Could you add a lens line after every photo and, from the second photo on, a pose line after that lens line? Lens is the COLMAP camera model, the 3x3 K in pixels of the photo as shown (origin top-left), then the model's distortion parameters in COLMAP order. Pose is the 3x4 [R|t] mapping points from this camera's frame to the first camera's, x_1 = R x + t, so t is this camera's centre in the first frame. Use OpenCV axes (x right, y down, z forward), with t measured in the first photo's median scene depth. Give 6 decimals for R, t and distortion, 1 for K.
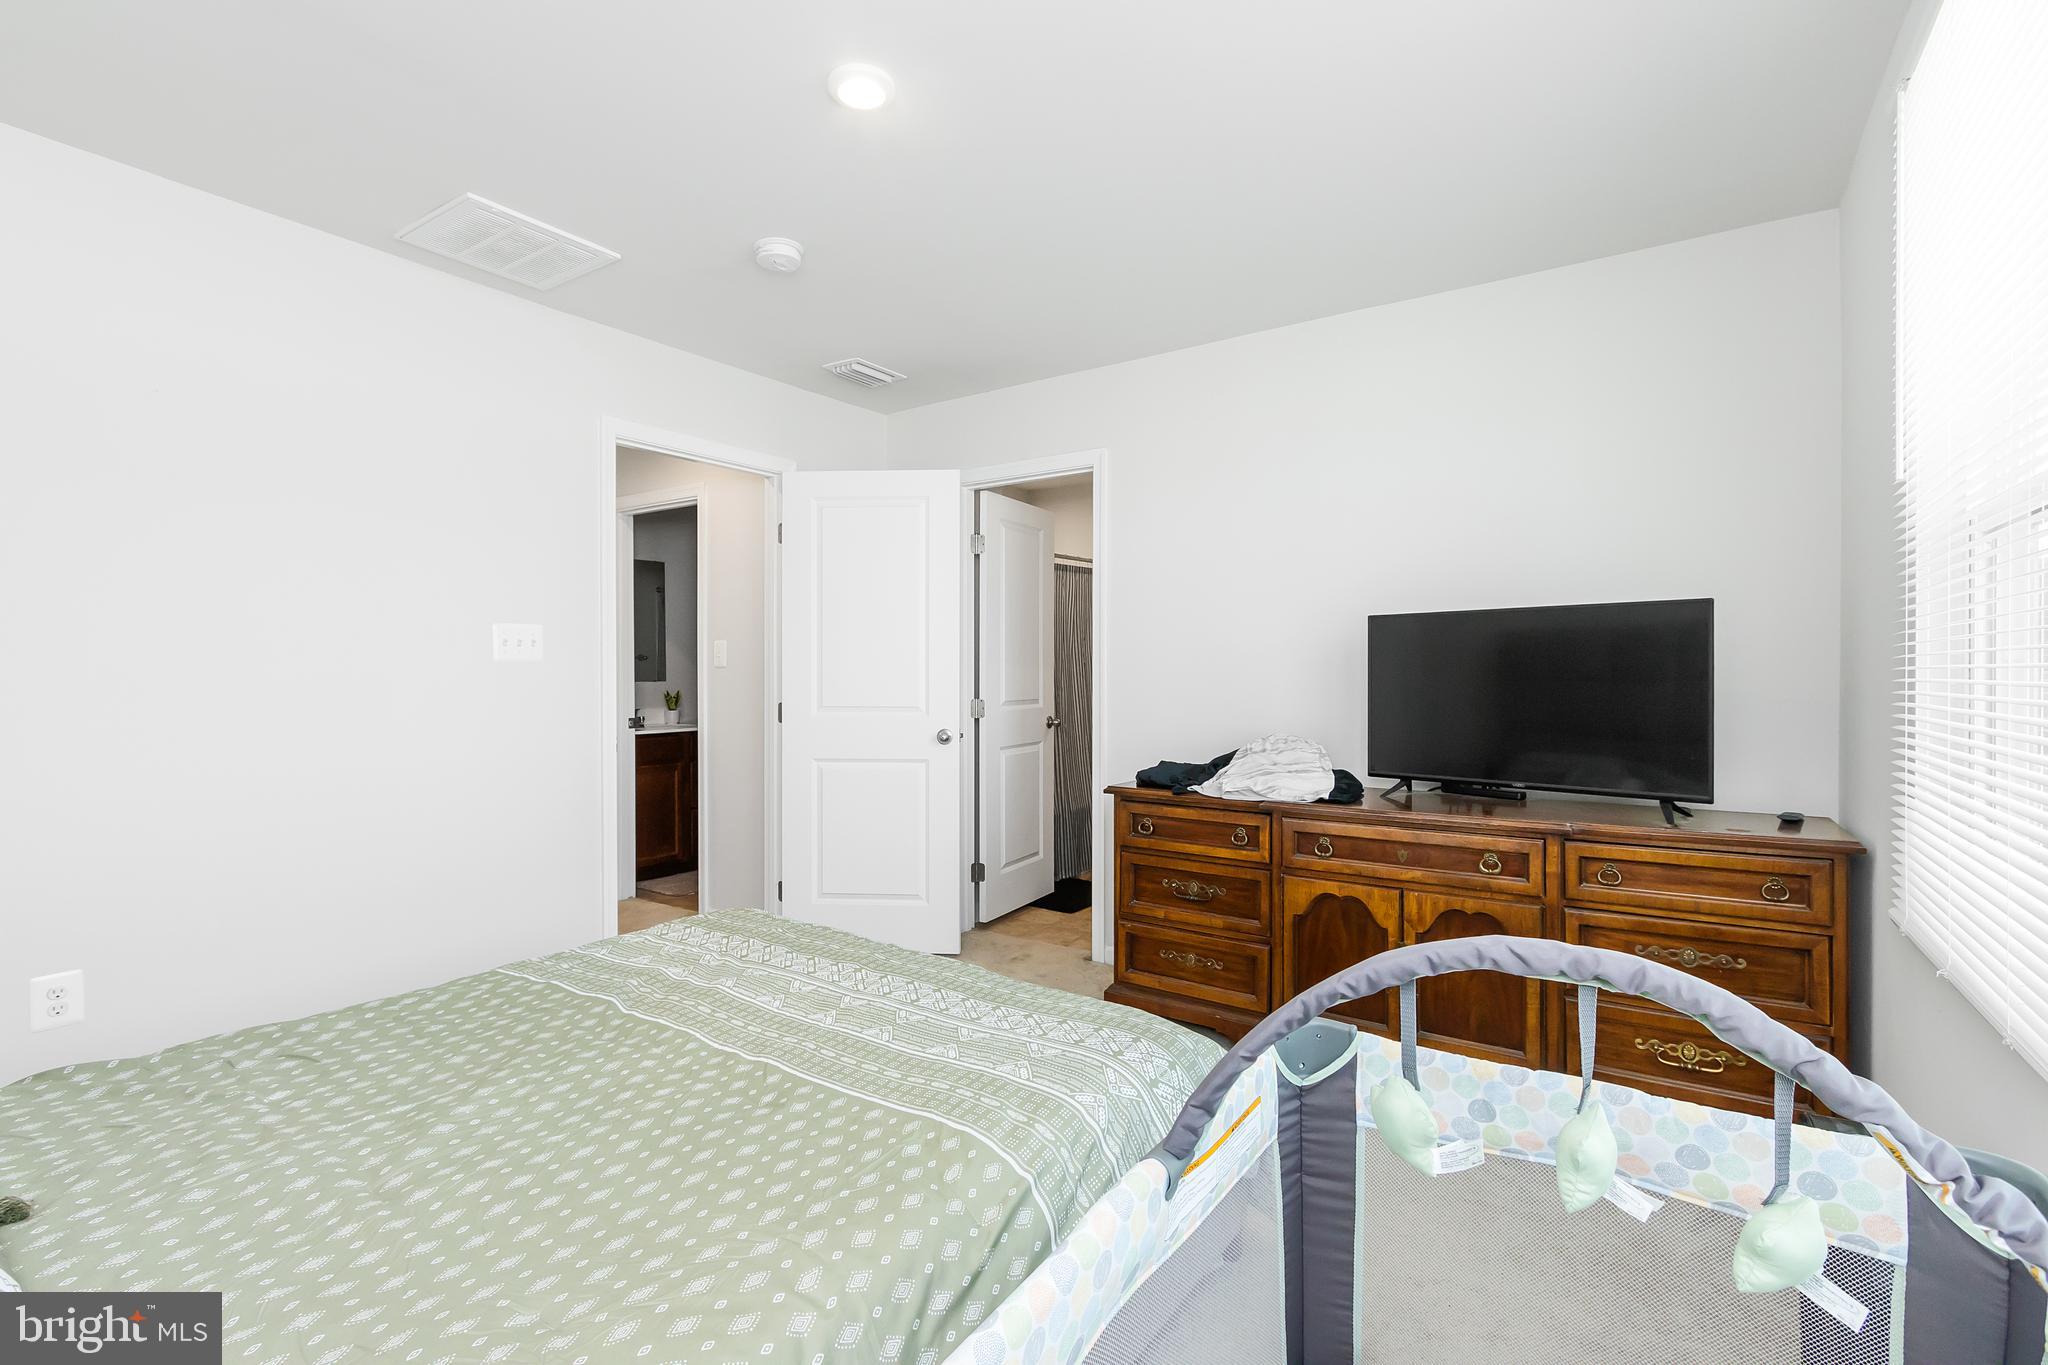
lens RADIAL K [[941.4, 0, 1024.0], [0, 941.4, 682.5], [0, 0, 1]] dist [-0.001686, -0.000002]
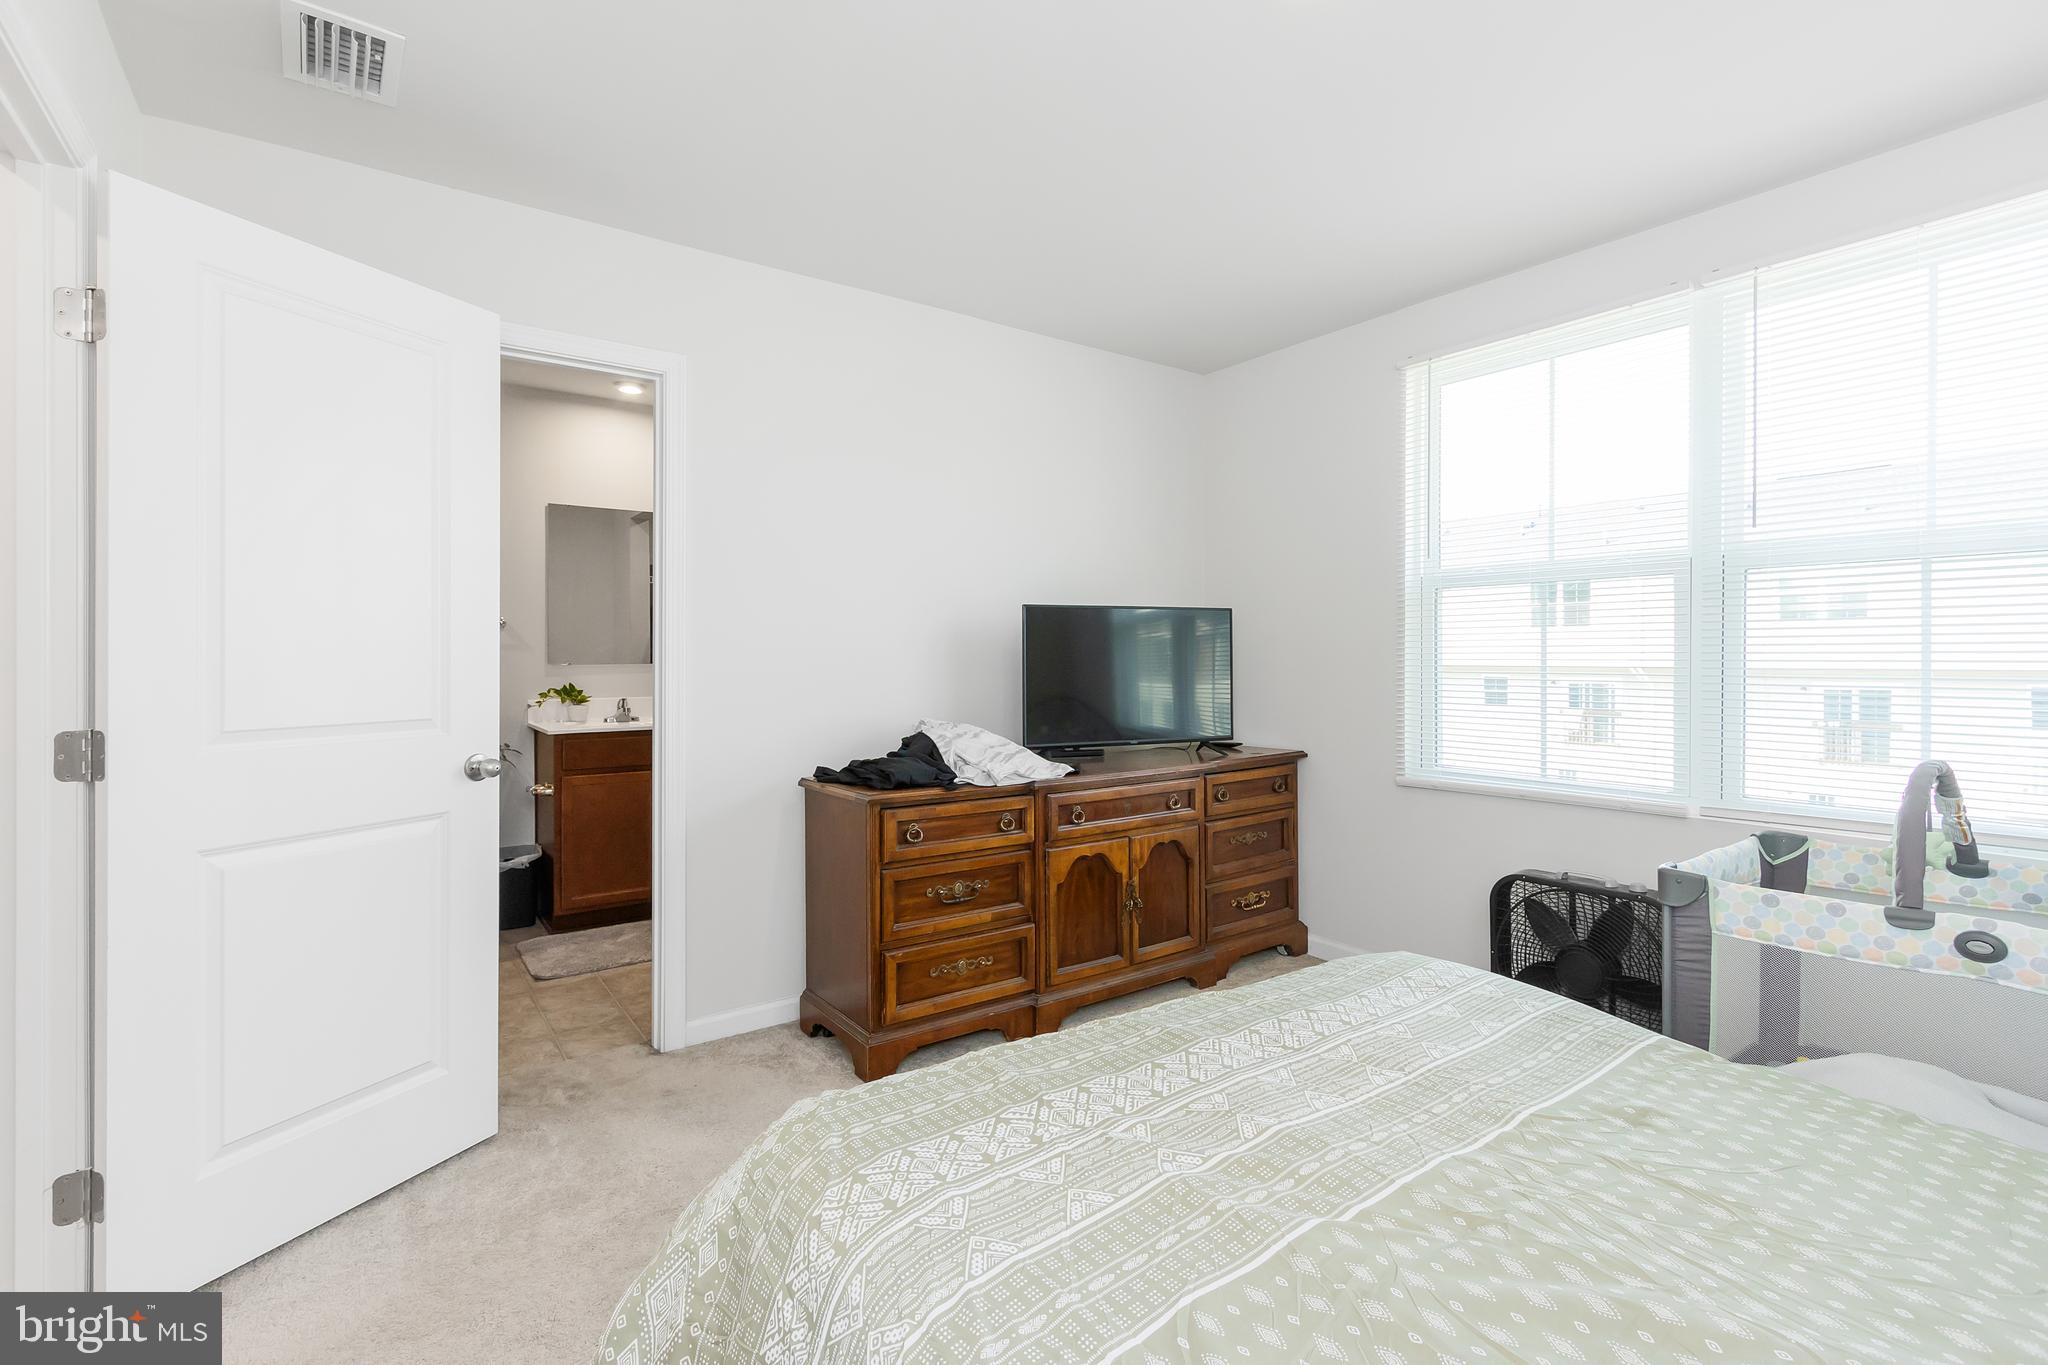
lens RADIAL K [[958.3, 0, 1015.9], [0, 958.3, 653.3], [0, 0, 1]] dist [0.008763, 0.000357]
pose [[0.322011, -0.000420, 0.946736, -0.749053], [0.008608, 0.999960, -0.002484, -0.011344], [-0.946697, 0.008949, 0.322002, 0.689195]]
